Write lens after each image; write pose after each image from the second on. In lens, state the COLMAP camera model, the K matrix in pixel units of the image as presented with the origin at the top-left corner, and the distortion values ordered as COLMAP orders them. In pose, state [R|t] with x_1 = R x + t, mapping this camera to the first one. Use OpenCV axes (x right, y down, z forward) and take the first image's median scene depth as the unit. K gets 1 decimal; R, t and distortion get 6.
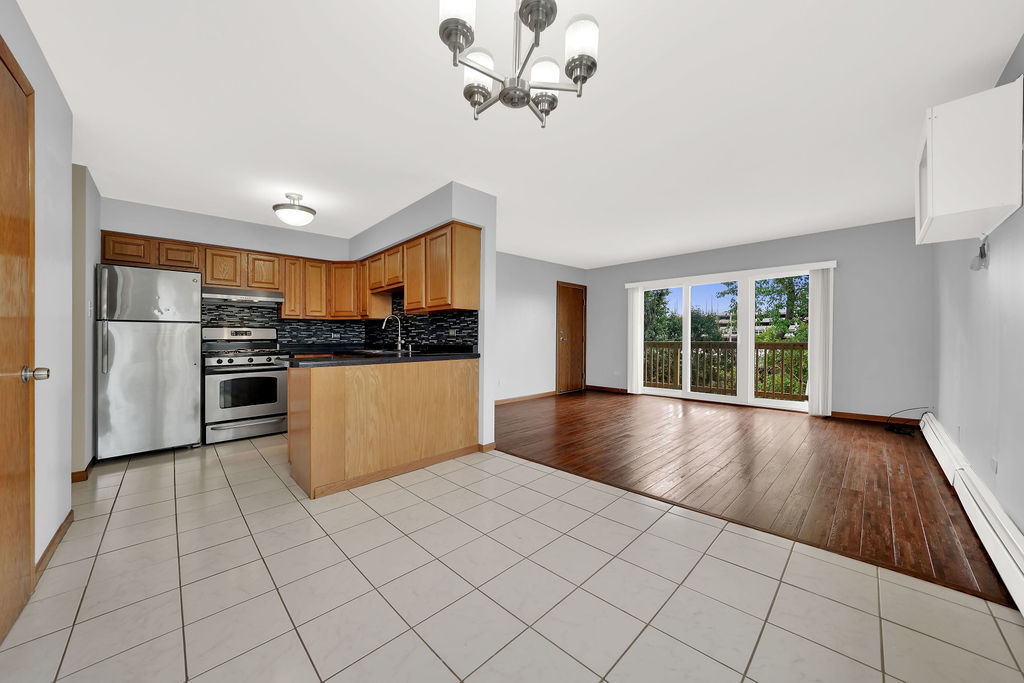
lens RADIAL K [[356.6, 0, 501.7], [0, 356.6, 338.1], [0, 0, 1]] dist [-0.001507, -0.000082]
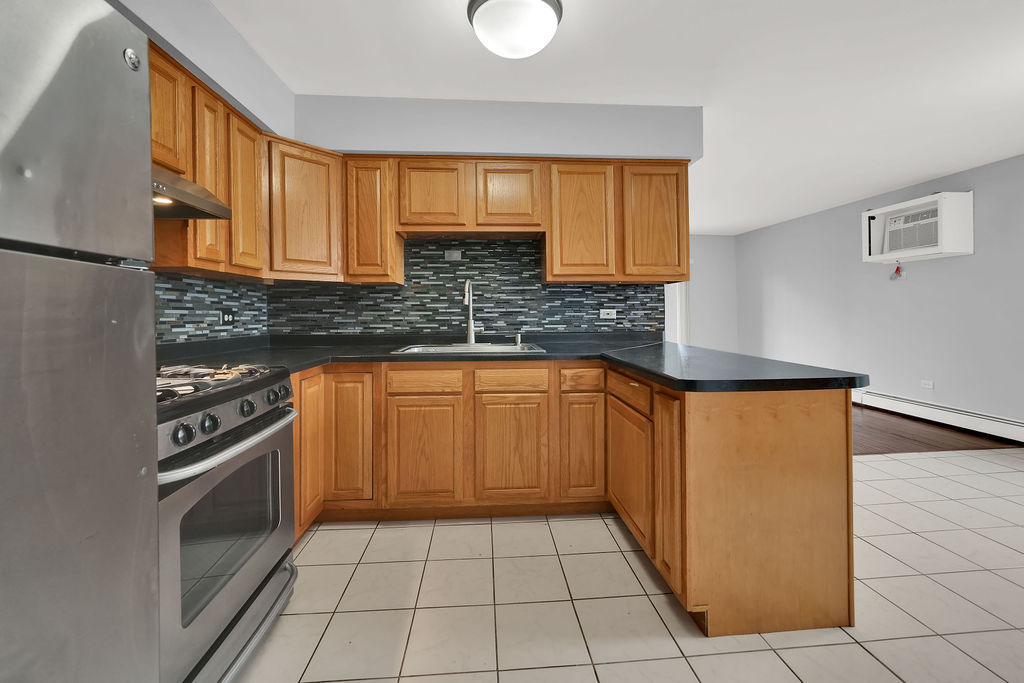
lens RADIAL K [[410.3, 0, 503.0], [0, 410.3, 314.5], [0, 0, 1]] dist [-0.002073, -0.000009]
pose [[0.630191, -0.001823, 0.776438, -0.804979], [0.003150, 0.999995, -0.000209, -0.012895], [-0.776434, 0.002577, 0.630193, 0.606111]]
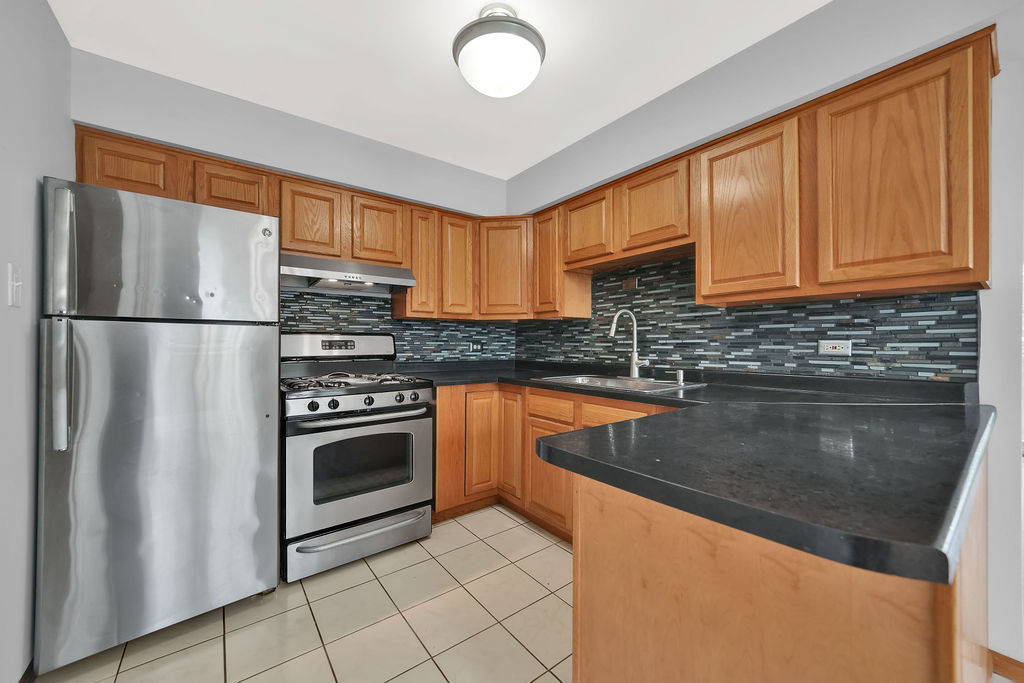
lens RADIAL K [[385.3, 0, 521.1], [0, 385.3, 343.9], [0, 0, 1]] dist [-0.002771, 0.000367]
pose [[0.997353, 0.002750, -0.072665, -0.441477], [-0.002725, 0.999996, 0.000438, -0.016880], [0.072666, -0.000239, 0.997356, 0.469422]]
